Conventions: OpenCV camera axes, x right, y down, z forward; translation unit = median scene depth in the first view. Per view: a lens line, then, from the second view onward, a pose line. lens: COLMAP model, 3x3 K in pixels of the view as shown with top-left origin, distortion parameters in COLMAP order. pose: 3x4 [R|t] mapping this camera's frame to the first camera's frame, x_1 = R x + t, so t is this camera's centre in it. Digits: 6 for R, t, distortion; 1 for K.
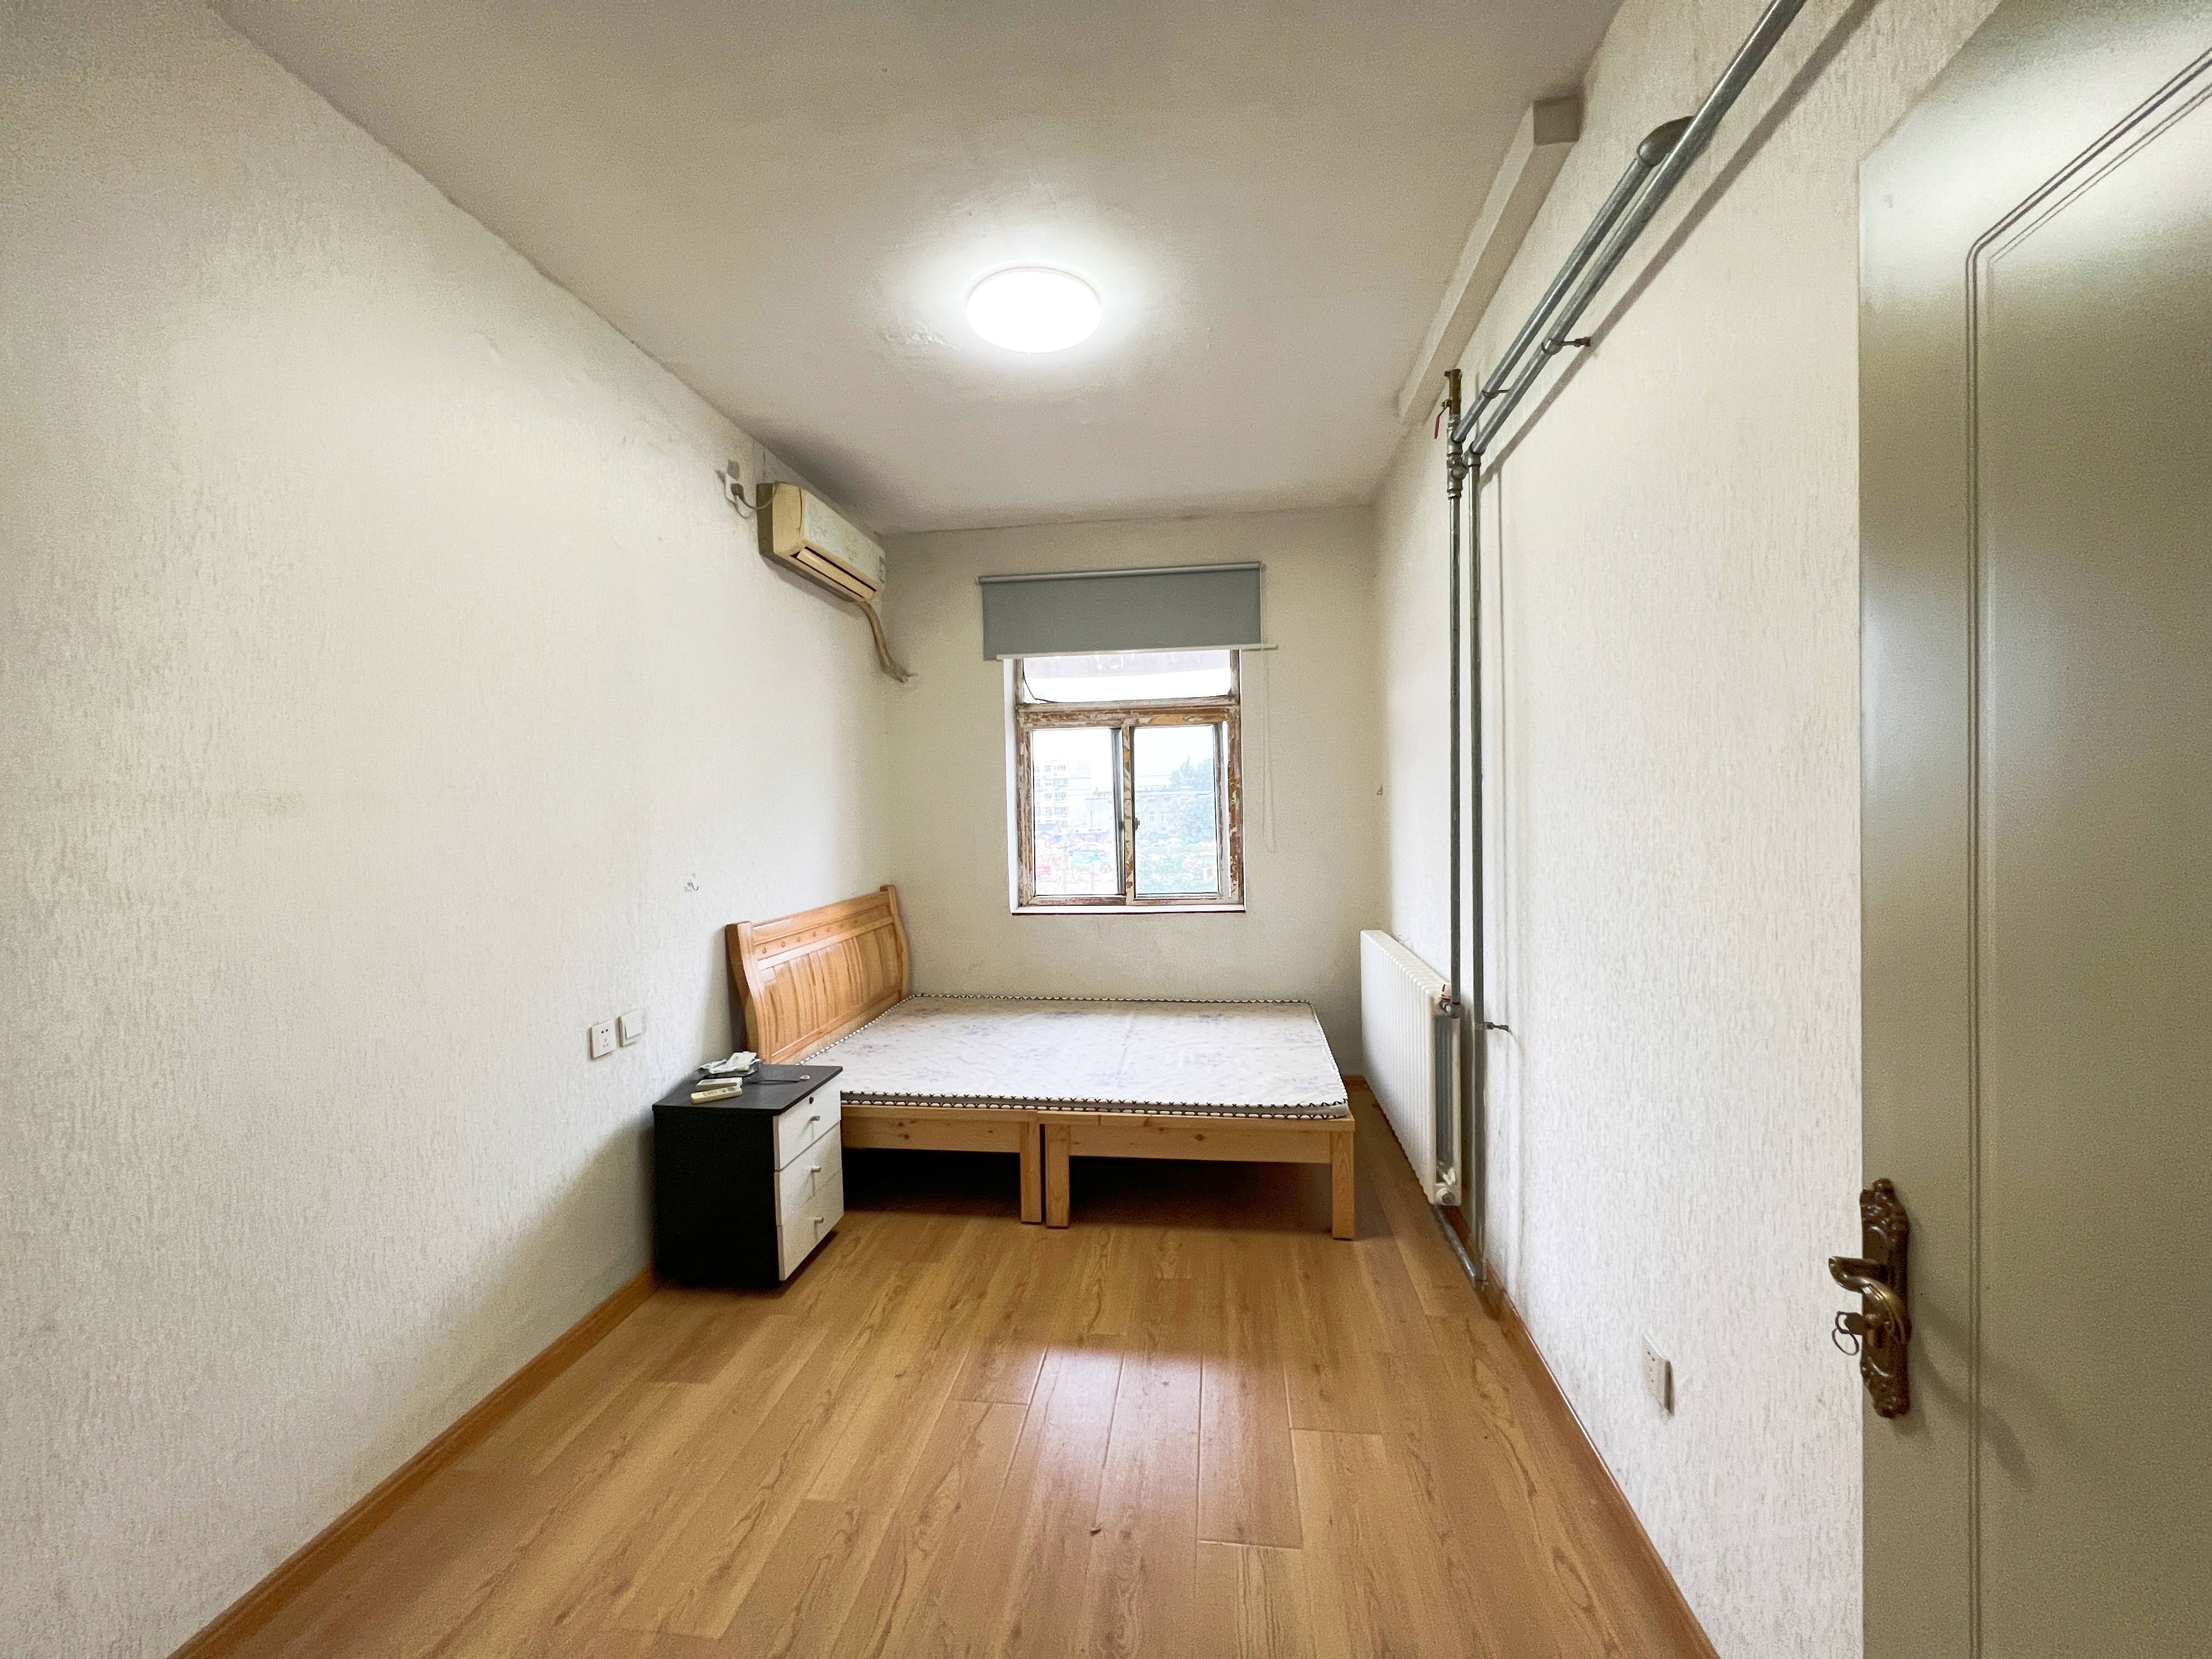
lens RADIAL K [[892.3, 0, 1106.1], [0, 892.3, 824.7], [0, 0, 1]] dist [0.003599, 0.000081]
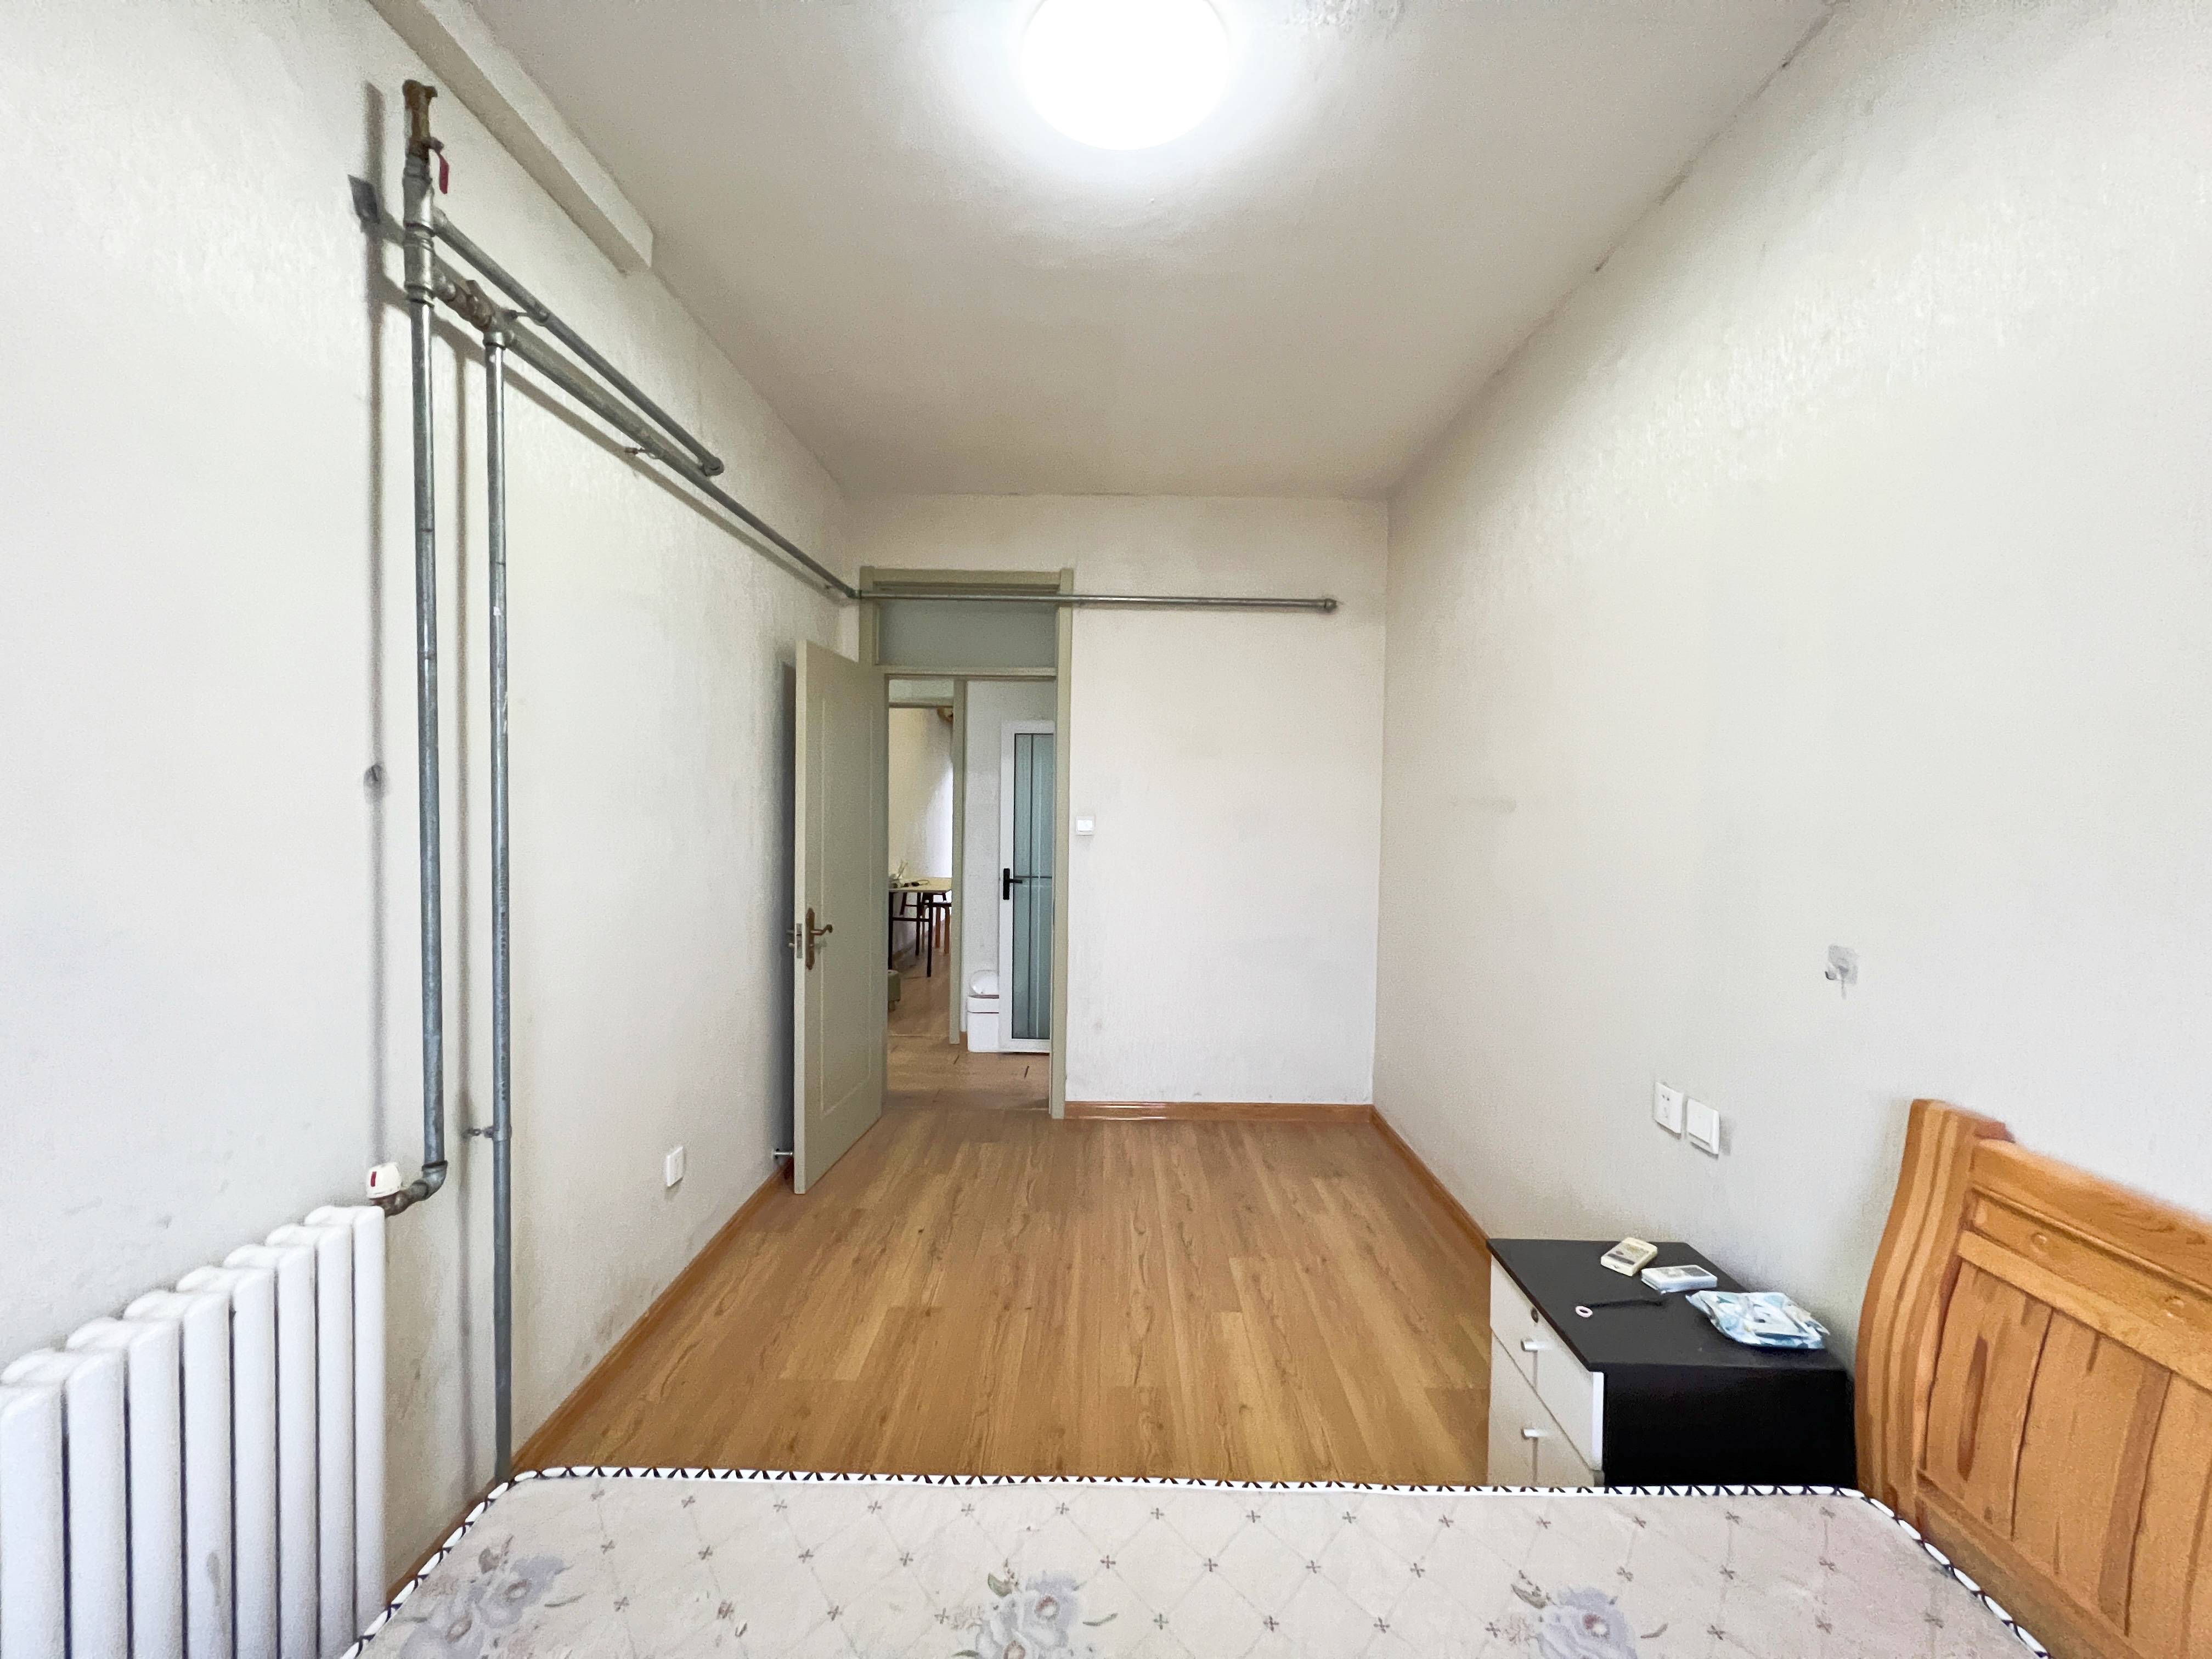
lens RADIAL K [[892.3, 0, 1111.9], [0, 892.3, 824.7], [0, 0, 1]] dist [0.003599, 0.000081]
pose [[-0.991793, 0.010916, -0.127385, 0.029518], [0.005251, 0.998986, 0.044719, -0.065318], [0.127744, 0.043683, -0.990845, 2.354598]]
